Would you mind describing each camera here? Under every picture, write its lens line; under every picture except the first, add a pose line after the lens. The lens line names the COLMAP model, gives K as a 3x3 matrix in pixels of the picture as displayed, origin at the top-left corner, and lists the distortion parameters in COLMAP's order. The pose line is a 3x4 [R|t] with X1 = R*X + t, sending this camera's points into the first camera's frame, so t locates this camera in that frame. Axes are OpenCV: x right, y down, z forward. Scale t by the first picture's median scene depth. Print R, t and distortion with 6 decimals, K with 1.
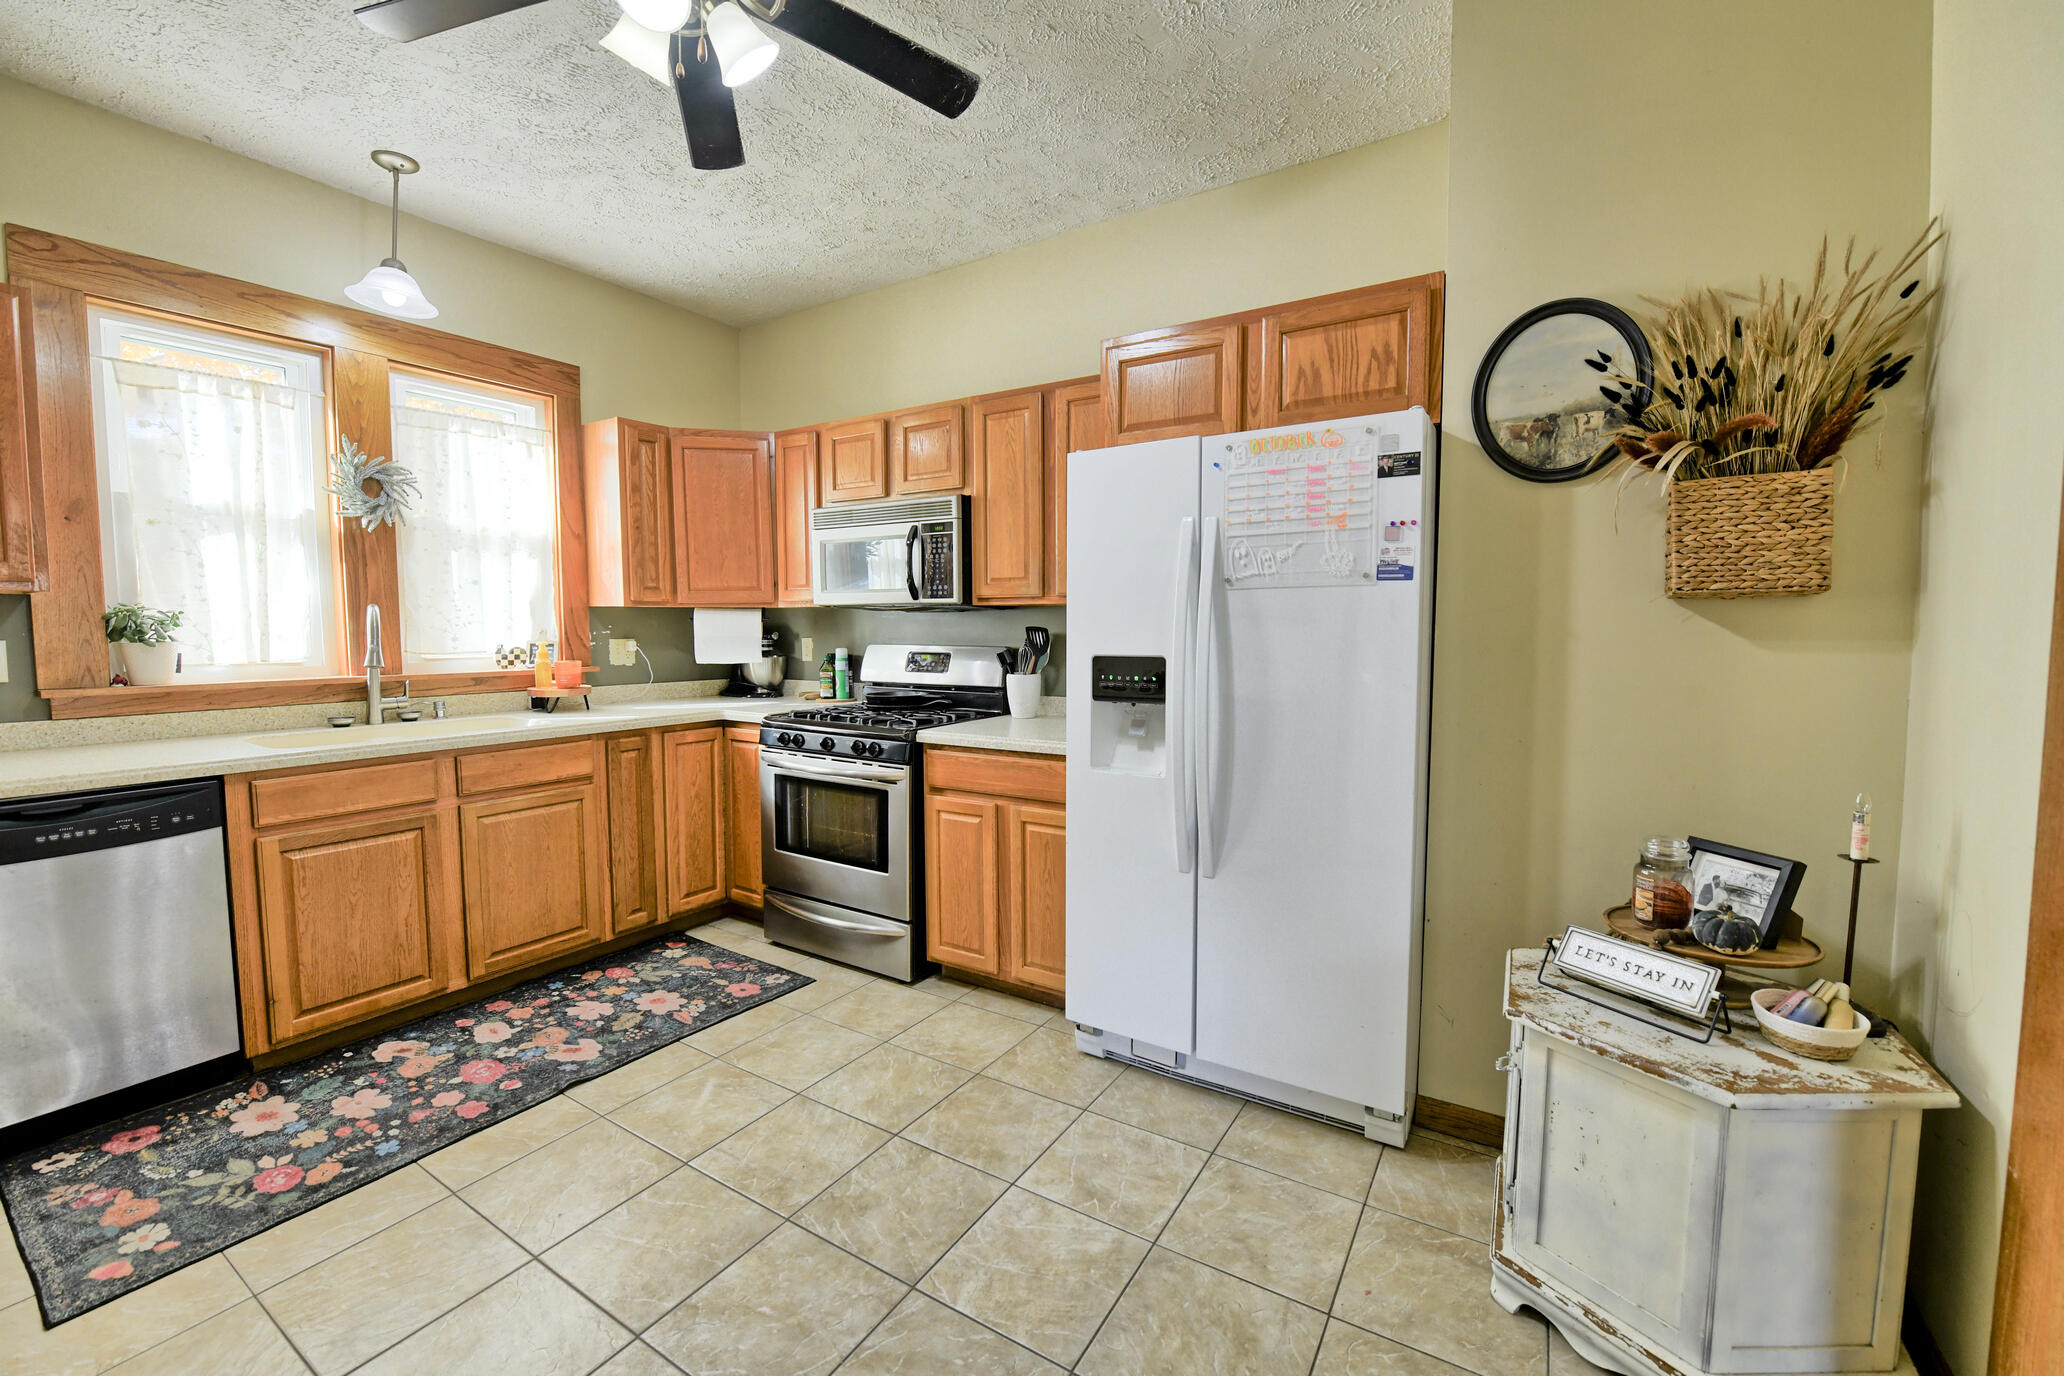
lens RADIAL K [[816.6, 0, 1036.4], [0, 816.6, 686.7], [0, 0, 1]] dist [-0.014318, -0.002191]
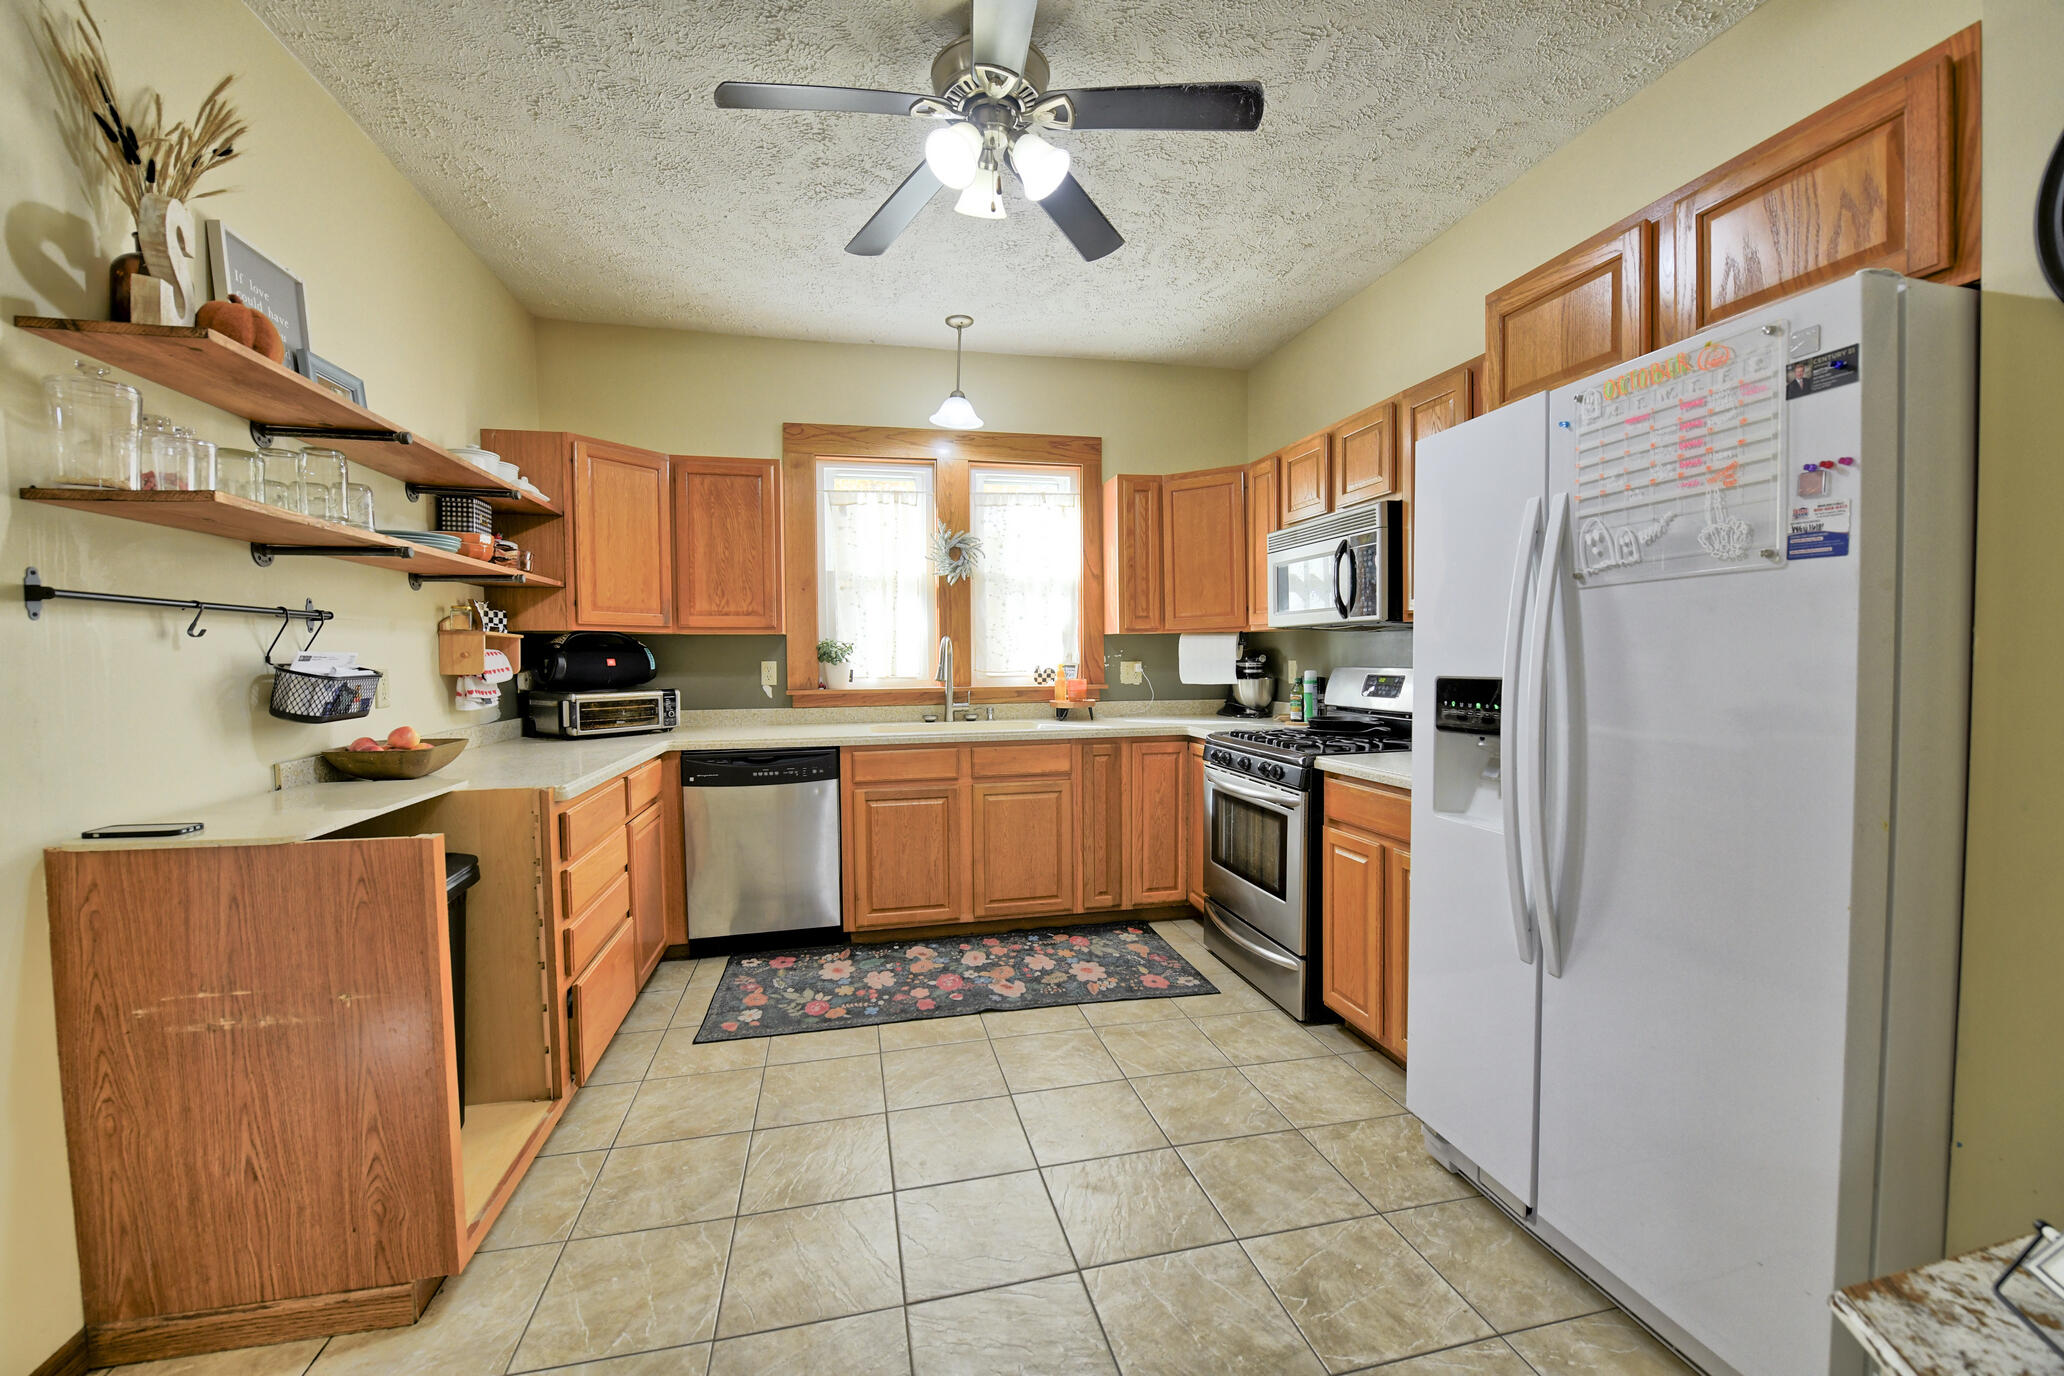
lens RADIAL K [[816.6, 0, 1038.3], [0, 816.6, 687.0], [0, 0, 1]] dist [-0.014318, -0.002191]
pose [[0.712860, 0.019541, -0.701034, 0.311365], [-0.042216, 0.998995, -0.015082, 0.001336], [0.700034, 0.040346, 0.712968, 0.105391]]
